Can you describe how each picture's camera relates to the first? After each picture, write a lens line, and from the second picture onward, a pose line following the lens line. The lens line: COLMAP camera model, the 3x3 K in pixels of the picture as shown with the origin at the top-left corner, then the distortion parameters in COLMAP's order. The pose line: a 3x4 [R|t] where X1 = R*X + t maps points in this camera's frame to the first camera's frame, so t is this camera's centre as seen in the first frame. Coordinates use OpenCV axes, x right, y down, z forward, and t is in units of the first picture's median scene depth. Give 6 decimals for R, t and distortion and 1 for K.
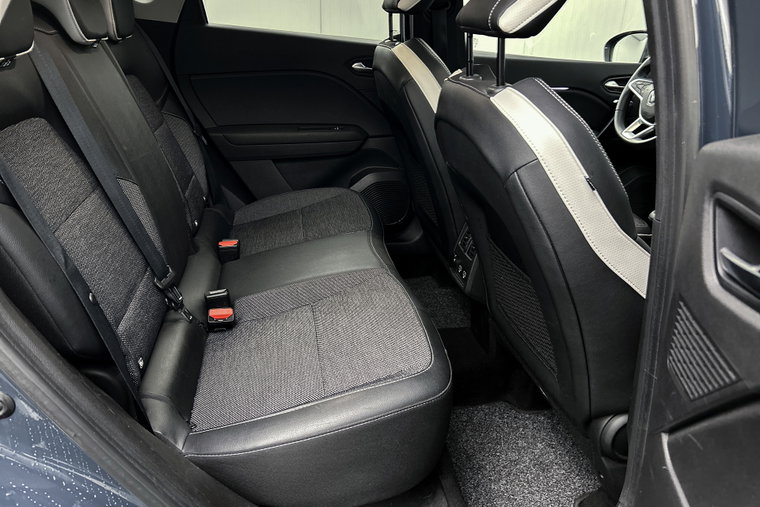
lens RADIAL K [[559.1, 0, 383.0], [0, 559.1, 249.4], [0, 0, 1]] dist [0.049722, -0.054835]
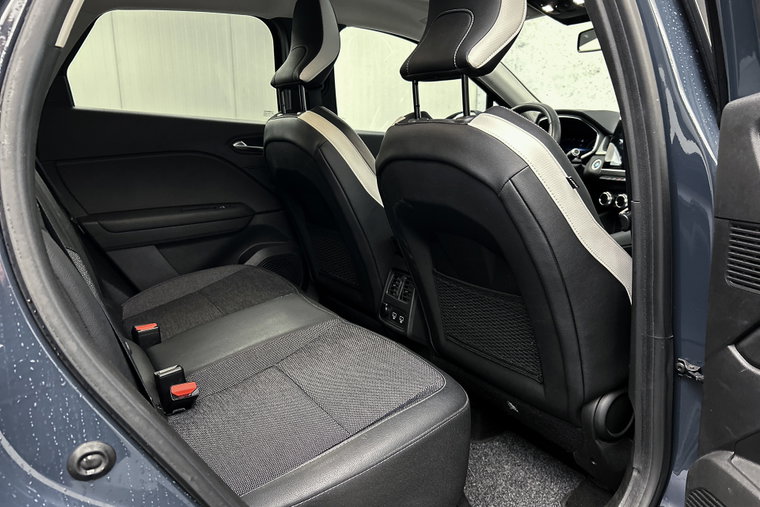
lens RADIAL K [[559.1, 0, 387.5], [0, 559.1, 251.0], [0, 0, 1]] dist [0.049722, -0.054835]
pose [[0.939579, -0.112510, 0.323316, -0.195284], [0.165407, 0.976092, -0.141017, 0.062641], [-0.299720, 0.185975, 0.935725, 0.019655]]
